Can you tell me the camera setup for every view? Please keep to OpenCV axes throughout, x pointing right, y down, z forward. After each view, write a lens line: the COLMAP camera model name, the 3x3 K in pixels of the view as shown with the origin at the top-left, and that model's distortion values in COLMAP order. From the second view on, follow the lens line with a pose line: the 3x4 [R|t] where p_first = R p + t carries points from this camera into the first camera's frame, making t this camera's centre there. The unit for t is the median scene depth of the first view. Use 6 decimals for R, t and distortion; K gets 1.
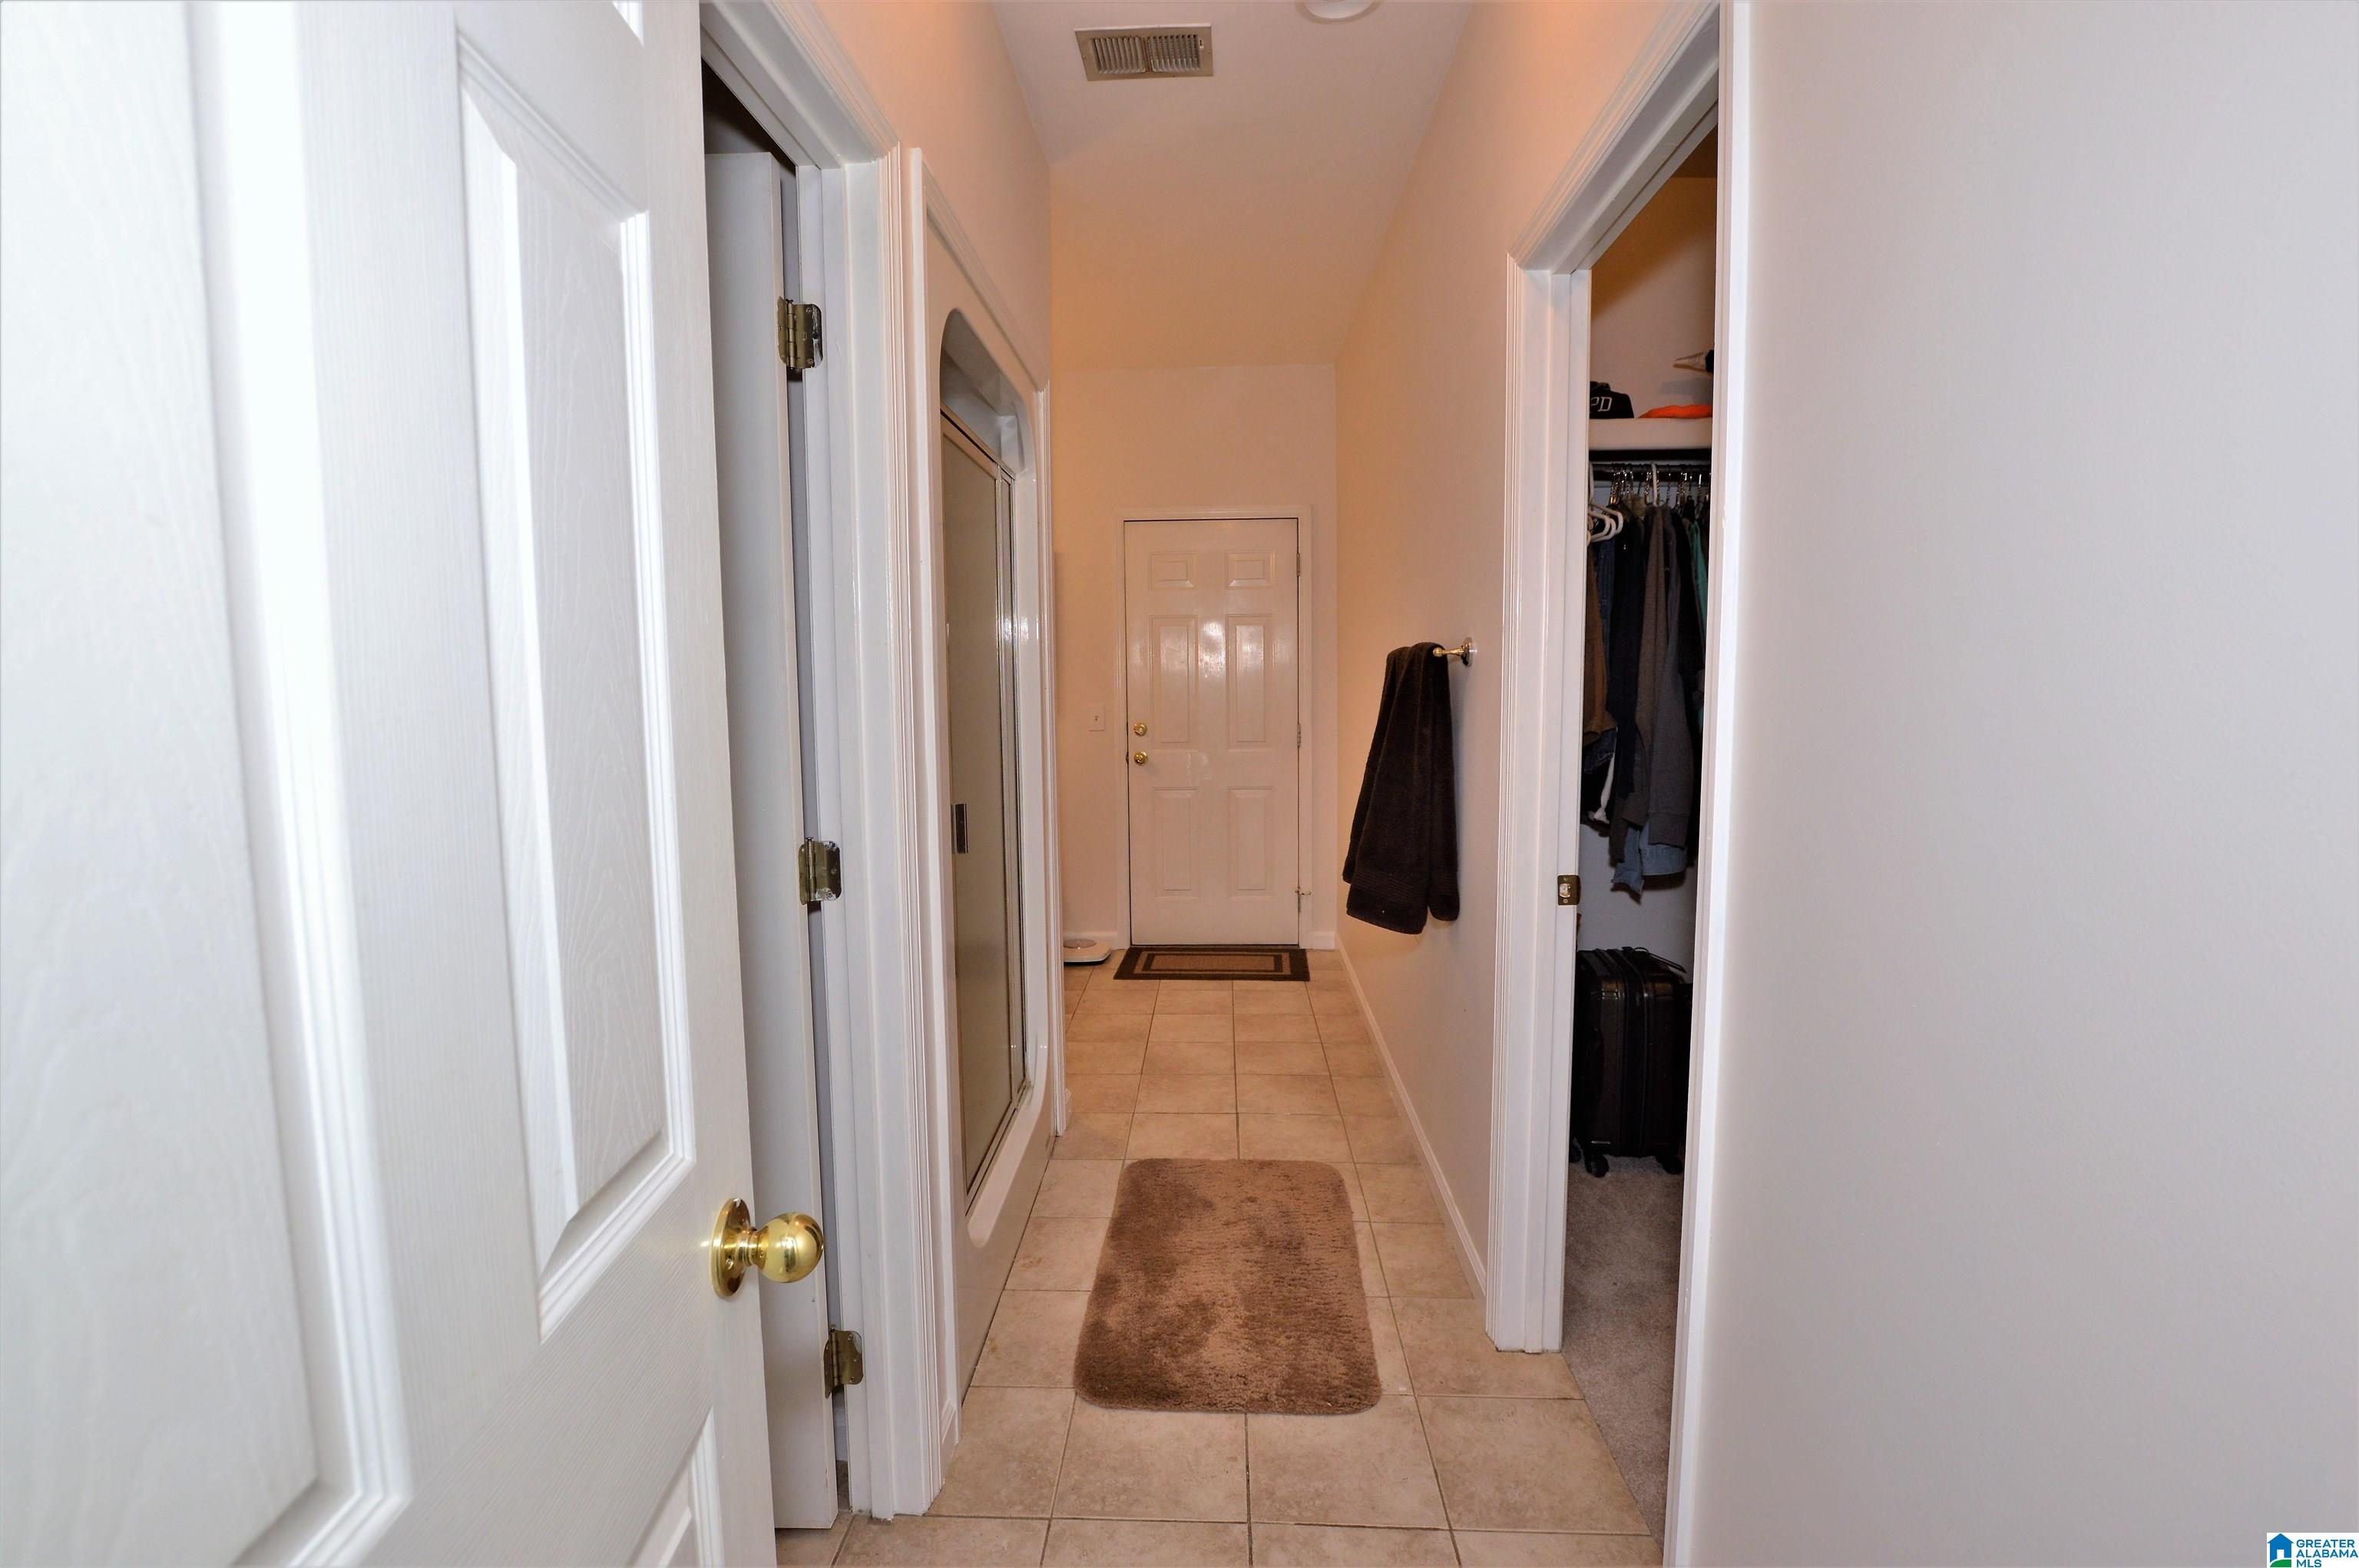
lens RADIAL K [[1058.2, 0, 1174.6], [0, 1058.2, 782.0], [0, 0, 1]] dist [-0.025985, 0.000624]
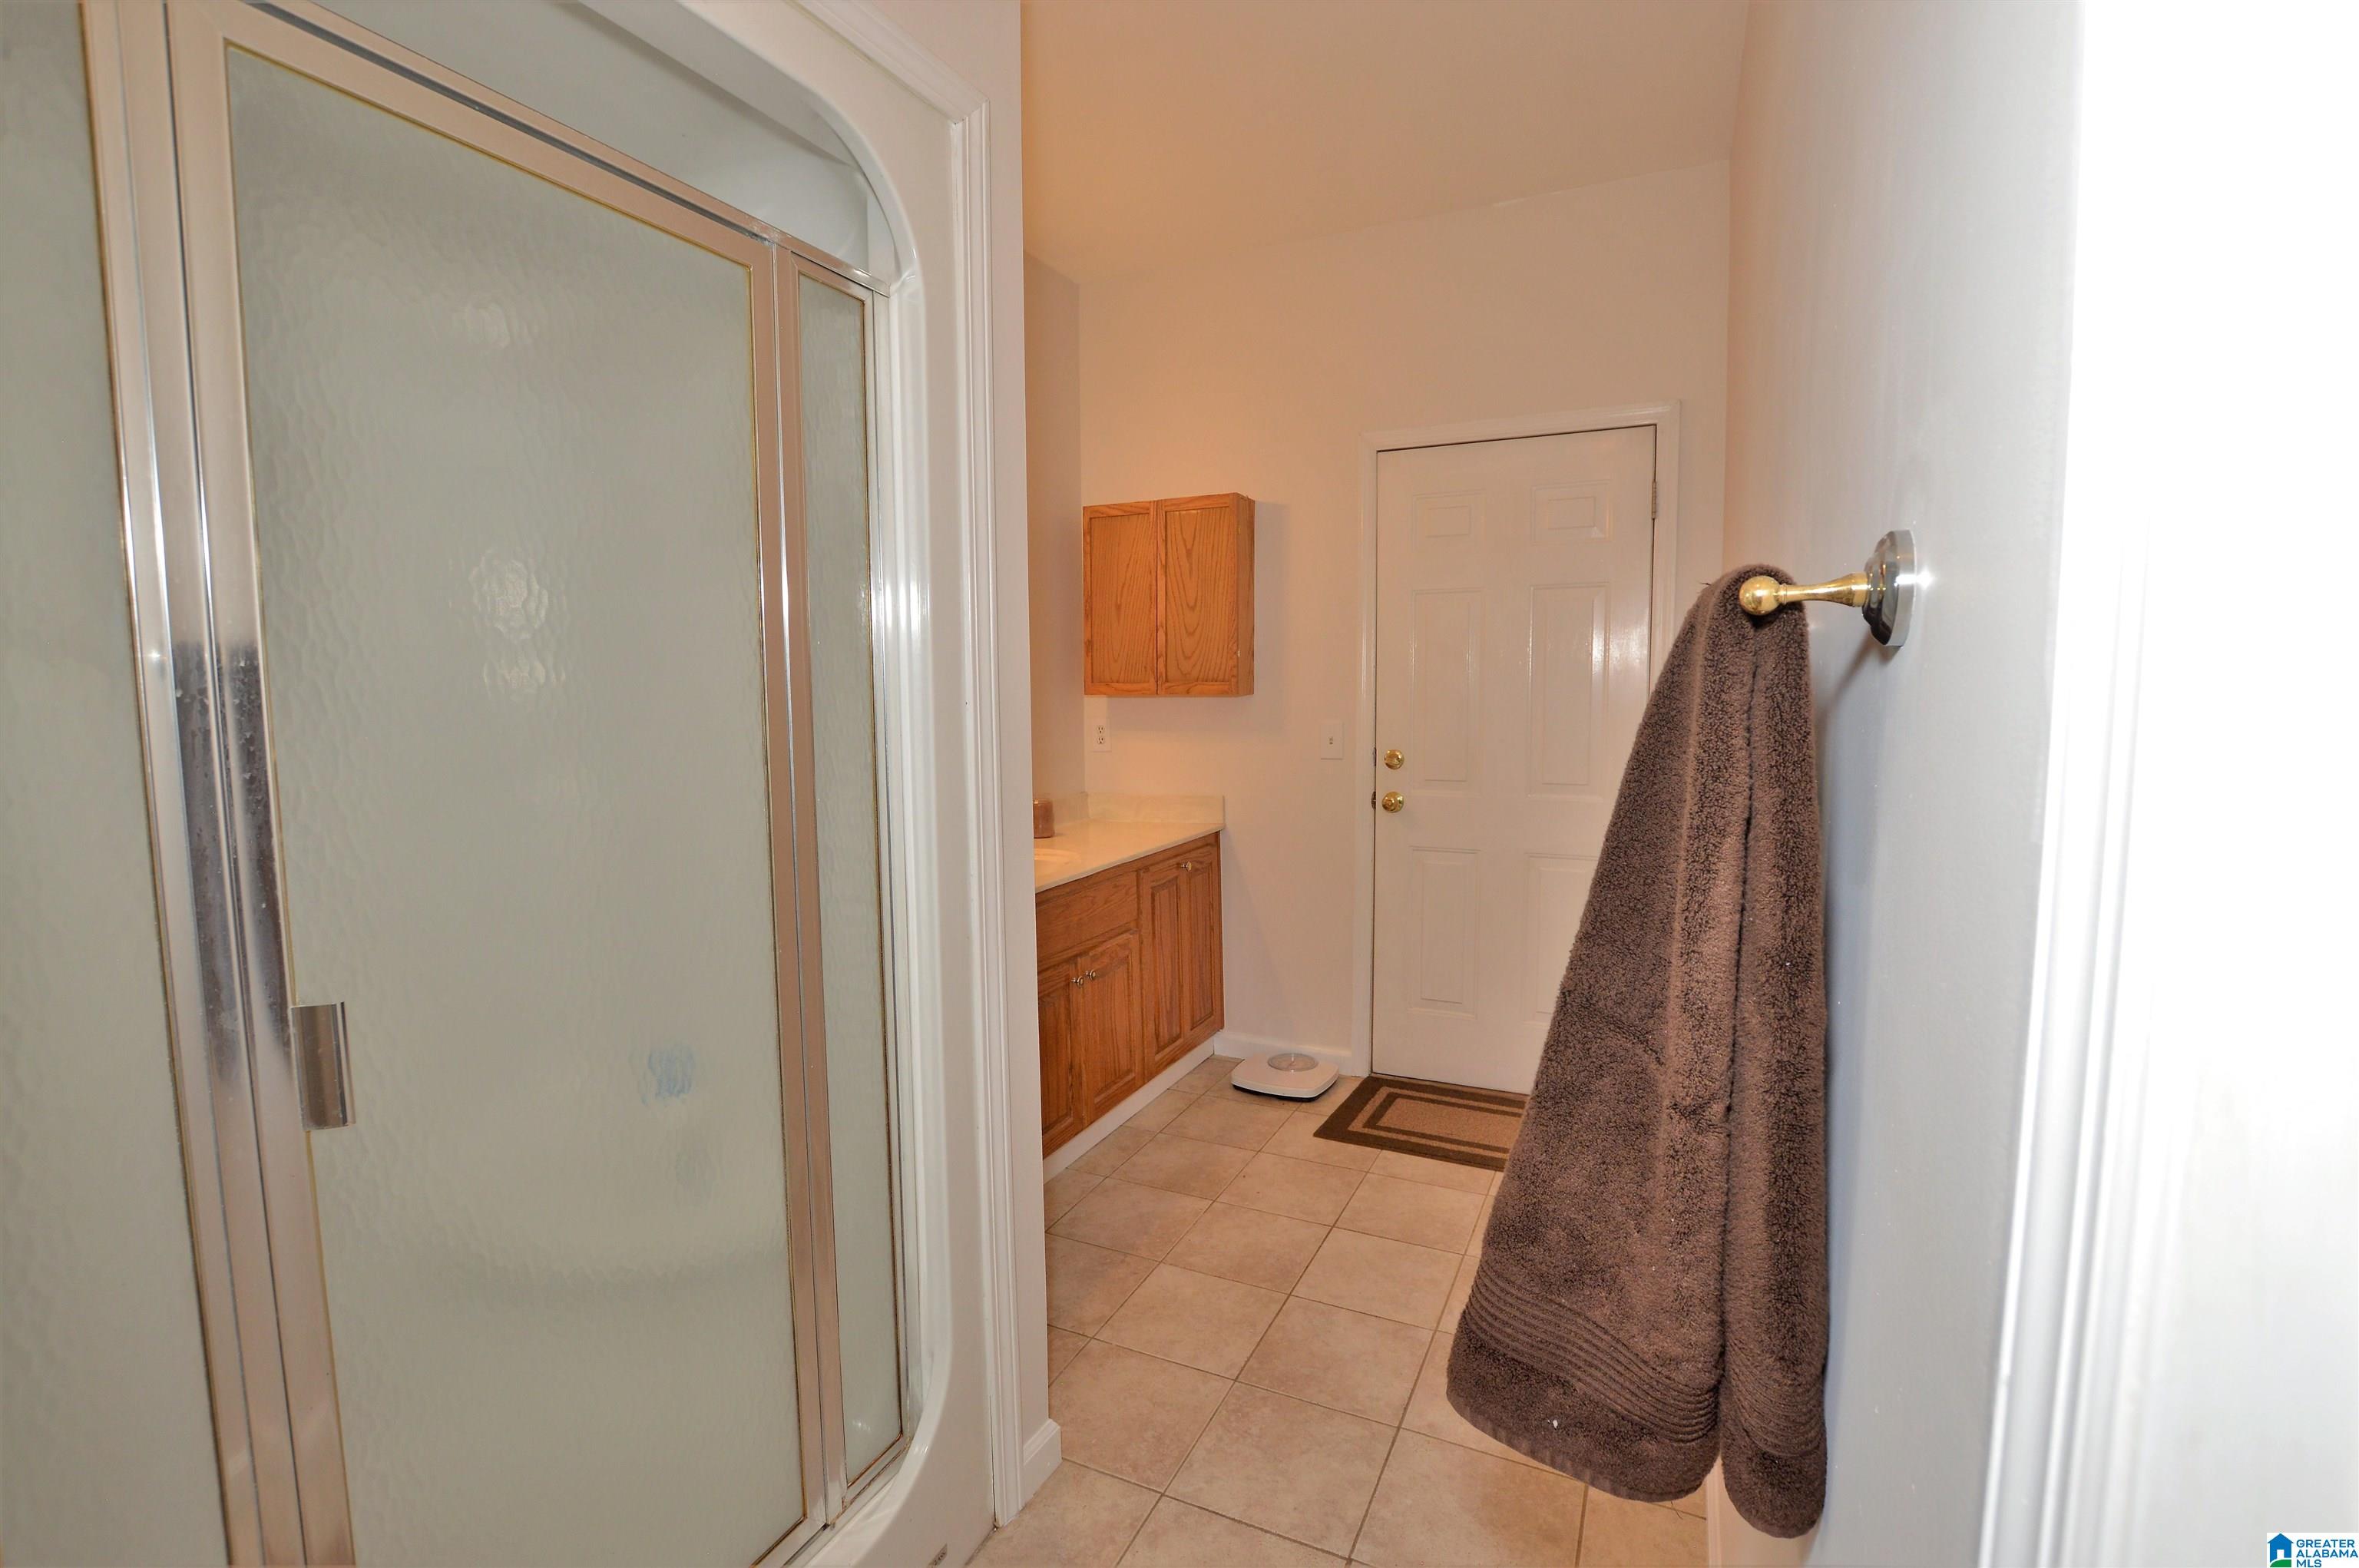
lens RADIAL K [[1058.2, 0, 1174.6], [0, 1058.2, 782.0], [0, 0, 1]] dist [-0.025985, 0.000624]
pose [[0.921397, 0.042333, -0.386309, 0.105513], [-0.043629, 0.999033, 0.005416, -0.034698], [0.386165, 0.011864, 0.922353, 0.341297]]
